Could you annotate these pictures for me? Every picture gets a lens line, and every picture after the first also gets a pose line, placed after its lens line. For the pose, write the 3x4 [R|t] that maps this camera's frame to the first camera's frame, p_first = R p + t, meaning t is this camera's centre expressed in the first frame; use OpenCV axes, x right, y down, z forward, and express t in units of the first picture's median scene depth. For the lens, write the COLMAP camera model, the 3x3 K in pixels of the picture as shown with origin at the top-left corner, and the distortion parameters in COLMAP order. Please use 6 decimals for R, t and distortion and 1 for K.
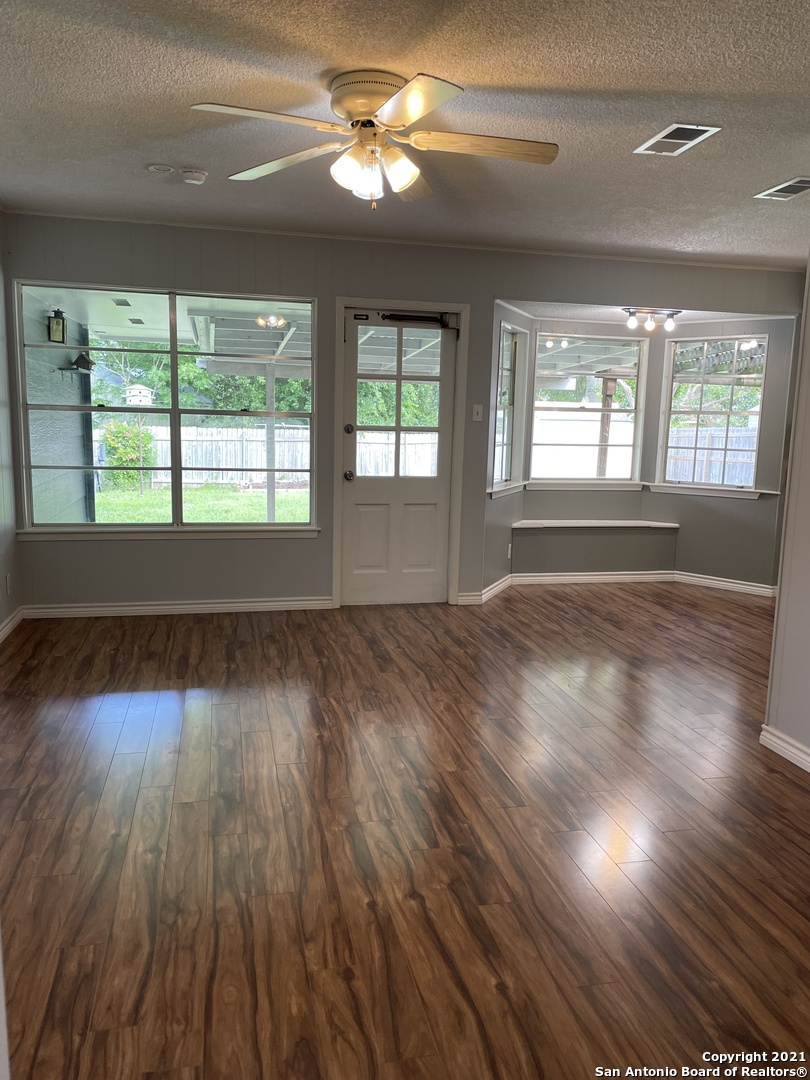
lens RADIAL K [[821.1, 0, 405.0], [0, 821.1, 540.0], [0, 0, 1]] dist [0.104006, -0.138474]
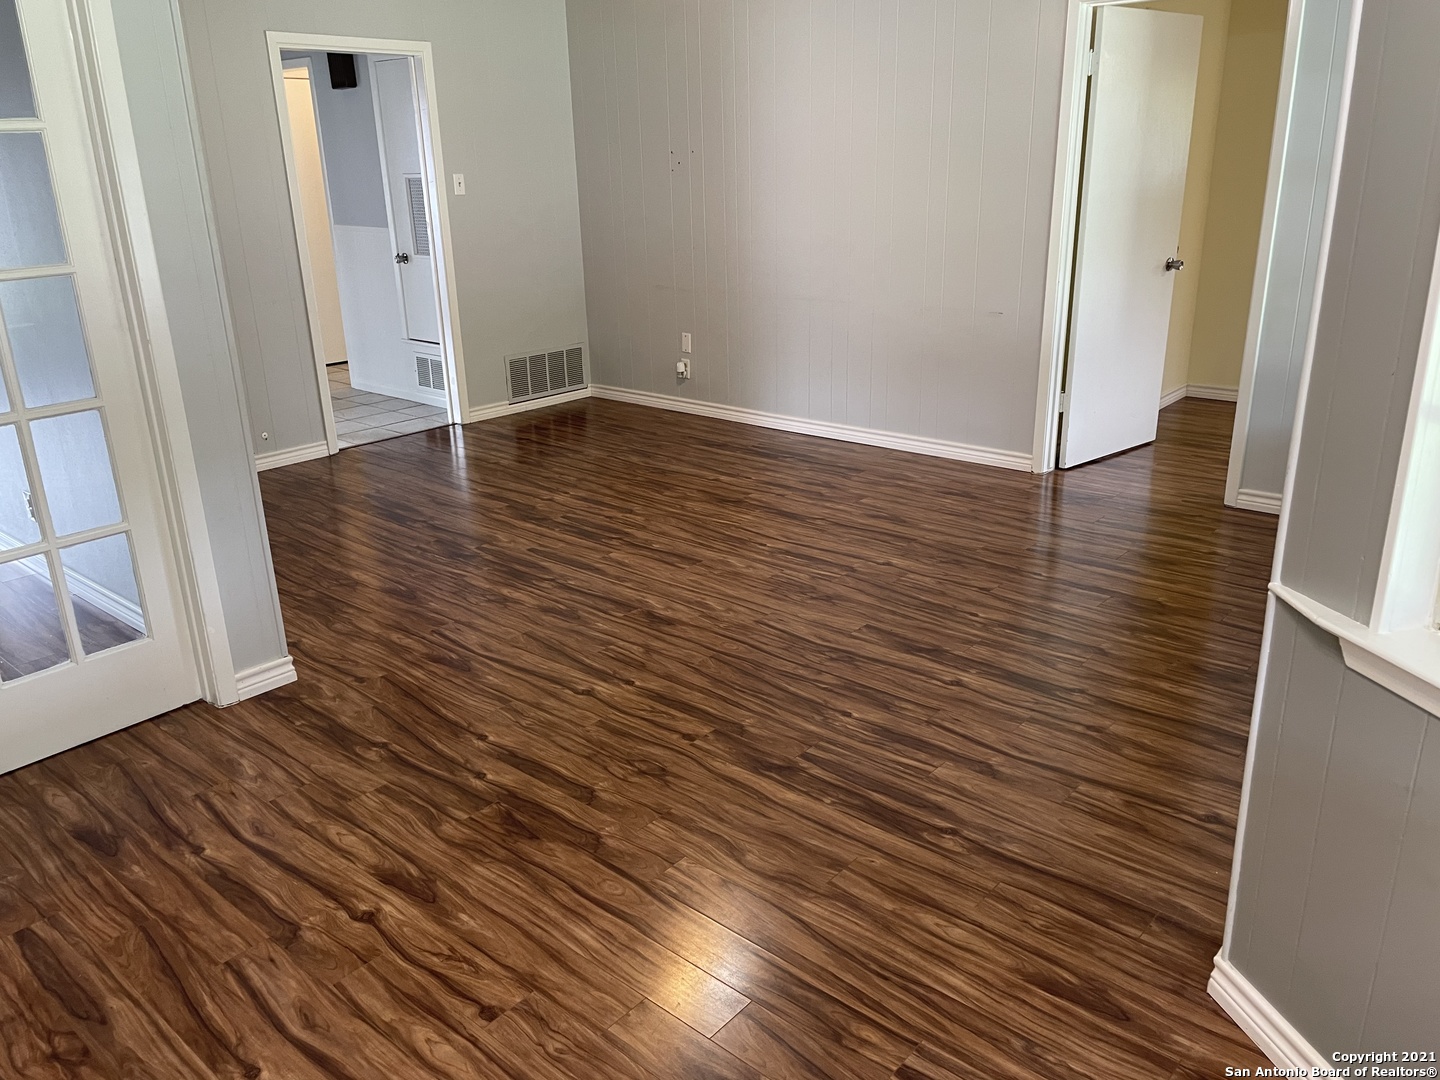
lens RADIAL K [[1094.7, 0, 724.9], [0, 1094.7, 531.6], [0, 0, 1]] dist [0.104006, -0.138474]
pose [[-0.807225, 0.184815, -0.560564, 0.572109], [-0.084928, 0.903465, 0.420165, -0.275391], [0.584102, 0.386775, -0.713603, 1.652420]]
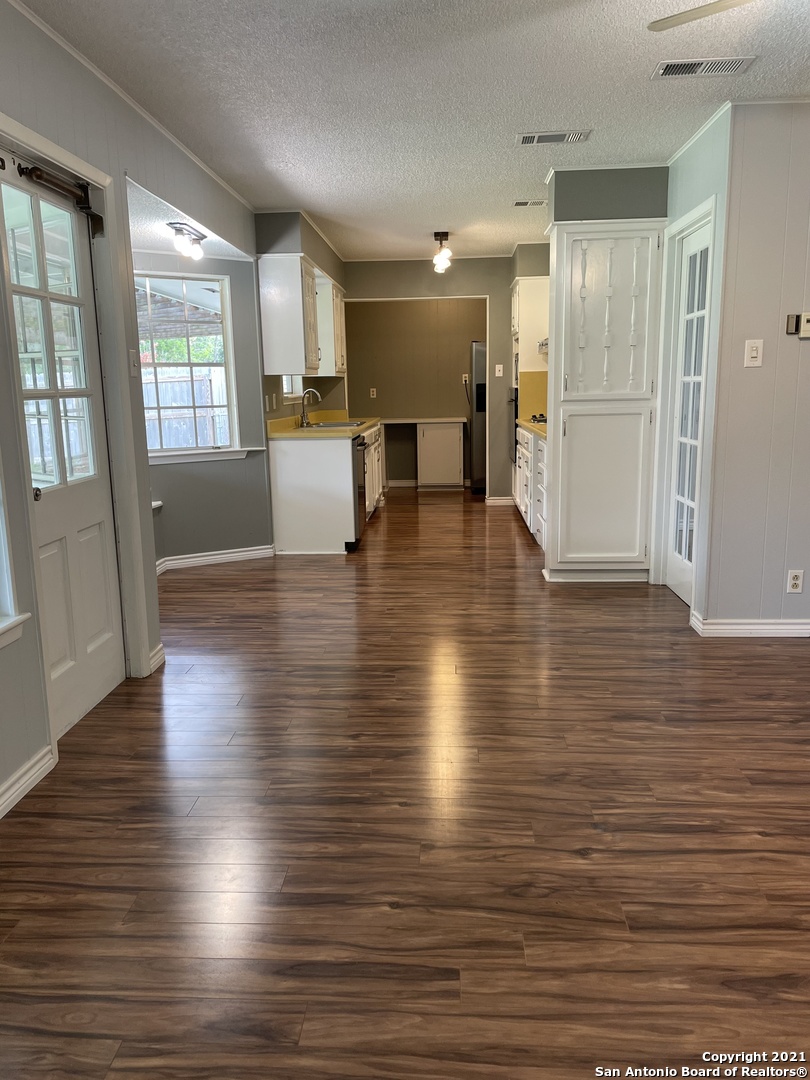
lens RADIAL K [[821.1, 0, 405.0], [0, 821.1, 540.0], [0, 0, 1]] dist [0.104006, -0.138474]
pose [[0.277456, -0.210227, 0.937455, -0.673797], [0.169111, 0.971217, 0.167747, -0.138266], [-0.945737, 0.111992, 0.305022, 0.911645]]
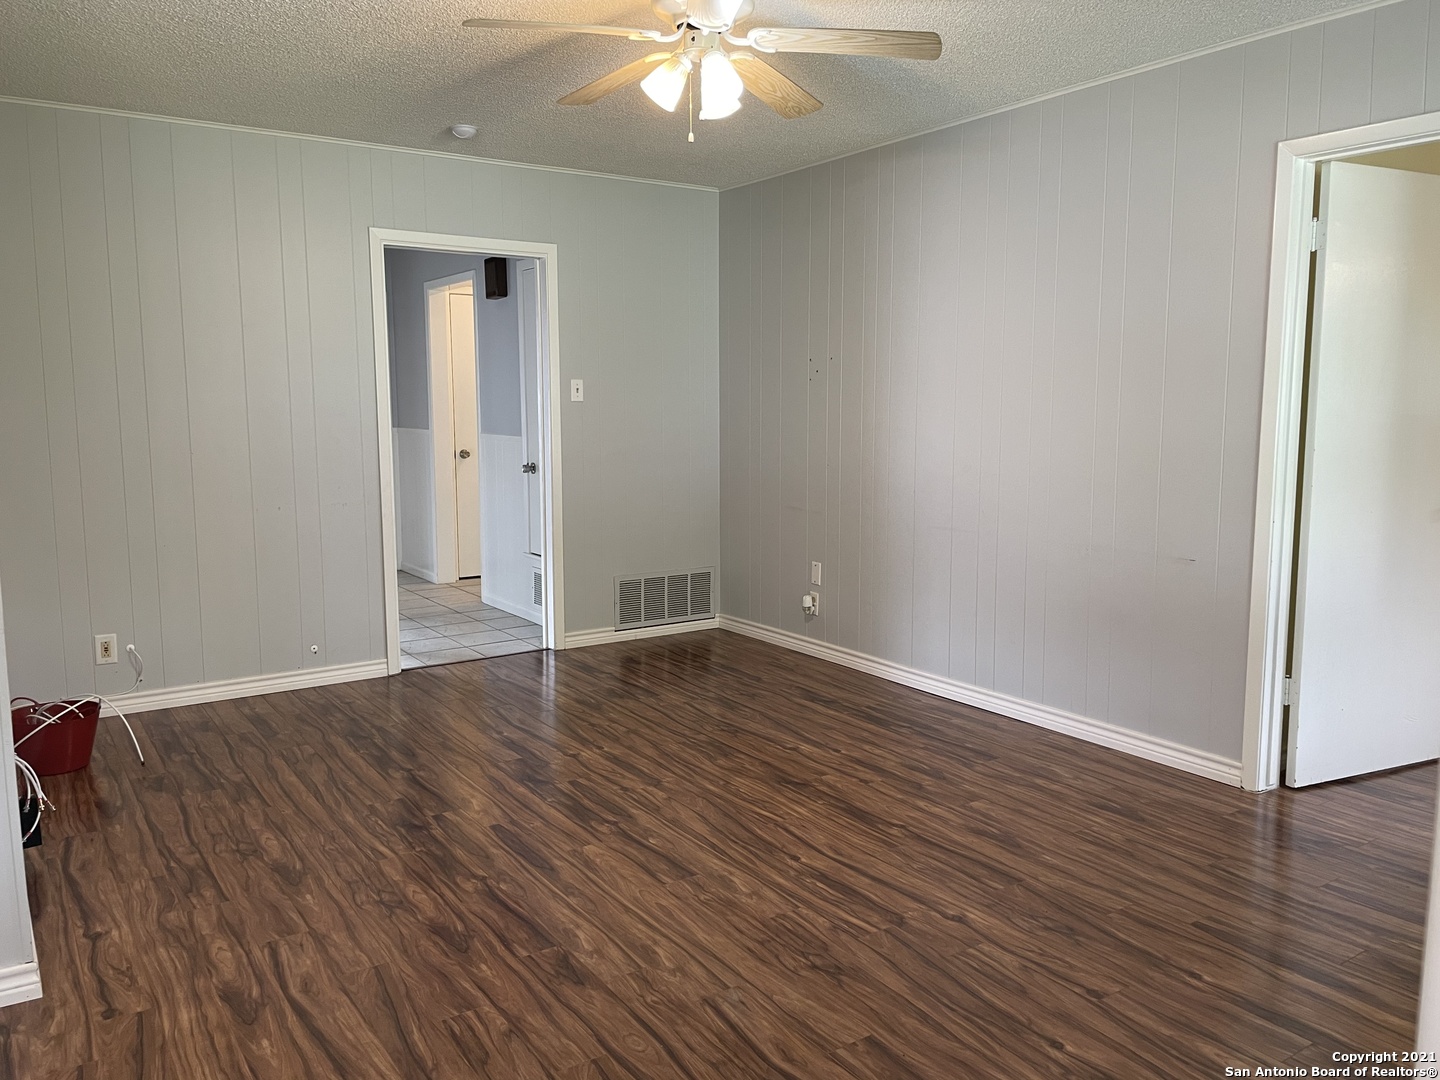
lens RADIAL K [[1094.7, 0, 724.9], [0, 1094.7, 531.6], [0, 0, 1]] dist [0.104006, -0.138474]
pose [[-0.931294, 0.020054, -0.363716, 0.245048], [-0.075267, 0.966343, 0.246002, -0.215128], [0.356407, 0.256476, -0.898440, 1.516846]]
